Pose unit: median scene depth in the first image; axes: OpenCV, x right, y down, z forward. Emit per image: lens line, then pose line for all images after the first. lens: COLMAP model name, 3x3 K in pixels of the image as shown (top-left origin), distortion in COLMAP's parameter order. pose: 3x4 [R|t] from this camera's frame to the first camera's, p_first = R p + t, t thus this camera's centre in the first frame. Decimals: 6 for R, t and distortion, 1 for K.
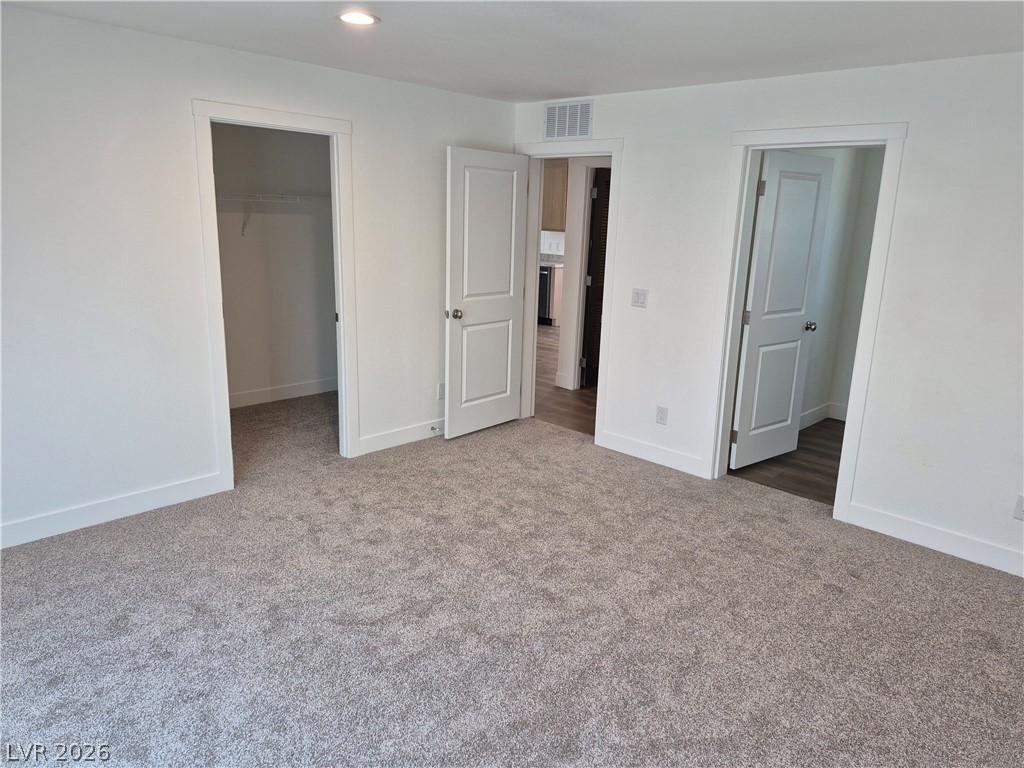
lens RADIAL K [[711.8, 0, 525.1], [0, 711.8, 378.3], [0, 0, 1]] dist [0.107966, -0.120798]
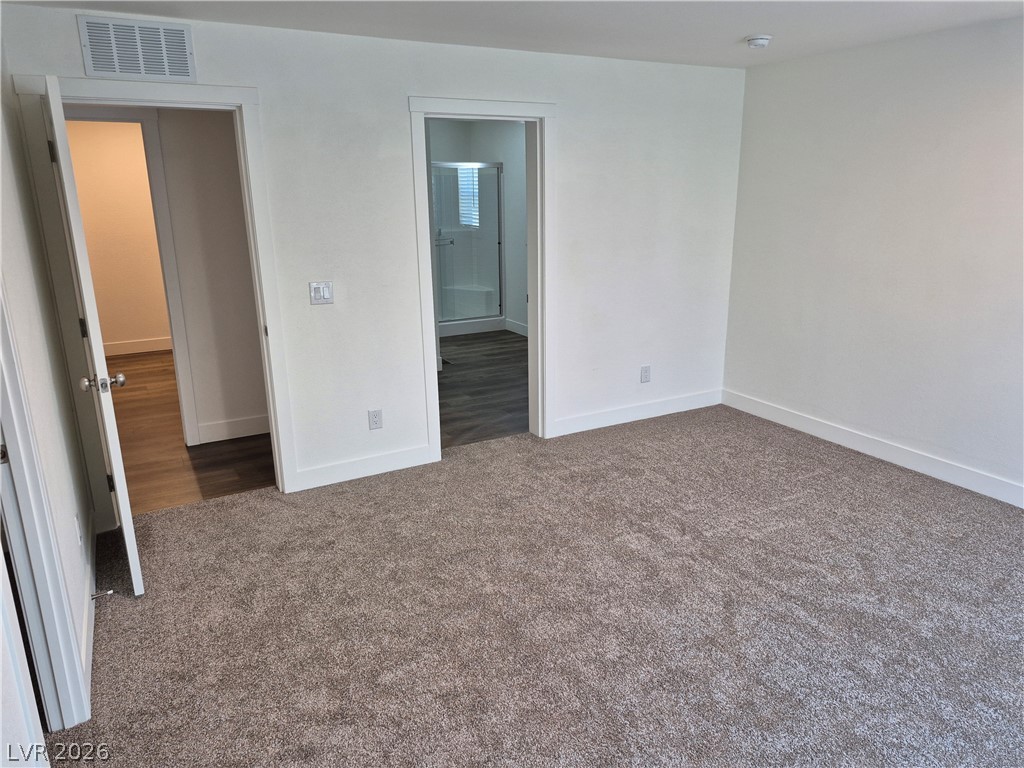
lens RADIAL K [[721.0, 0, 512.0], [0, 721.0, 384.0], [0, 0, 1]] dist [-0.001629, 0.001257]
pose [[0.288787, -0.289629, 0.912533, -0.544620], [0.240080, 0.944597, 0.223828, -0.143677], [-0.926803, 0.154443, 0.342321, 0.534986]]
